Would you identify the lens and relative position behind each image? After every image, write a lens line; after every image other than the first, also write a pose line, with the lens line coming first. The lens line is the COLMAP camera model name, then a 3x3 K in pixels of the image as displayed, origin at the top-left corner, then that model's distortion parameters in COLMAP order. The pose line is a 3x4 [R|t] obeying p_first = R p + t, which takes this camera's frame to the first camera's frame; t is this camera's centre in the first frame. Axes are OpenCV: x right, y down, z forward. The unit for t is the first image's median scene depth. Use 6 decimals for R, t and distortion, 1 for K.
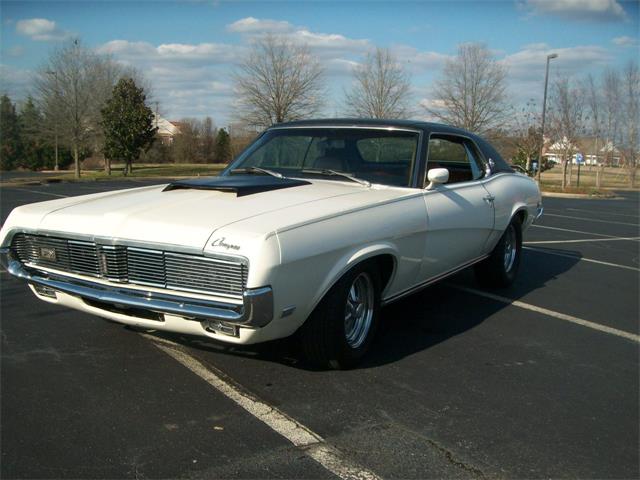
lens RADIAL K [[683.6, 0, 302.6], [0, 683.6, 308.0], [0, 0, 1]] dist [-0.201776, 0.161437]
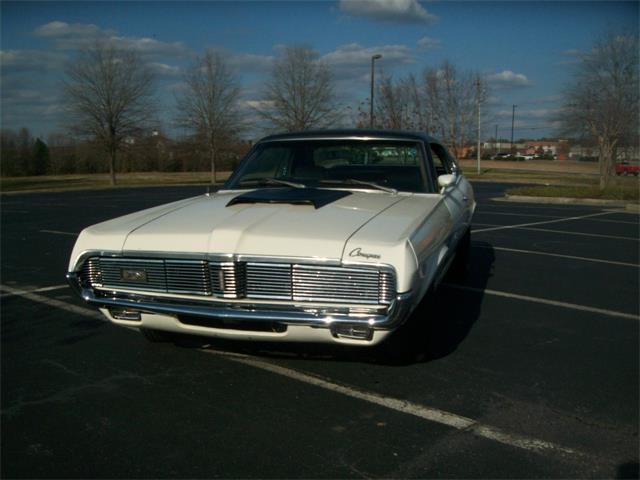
lens RADIAL K [[683.6, 0, 302.6], [0, 683.6, 308.0], [0, 0, 1]] dist [-0.201776, 0.161437]
pose [[0.967672, -0.082052, 0.238494, -0.363396], [0.083004, 0.996531, 0.006067, -0.018048], [-0.238164, 0.013925, 0.971125, -0.016518]]
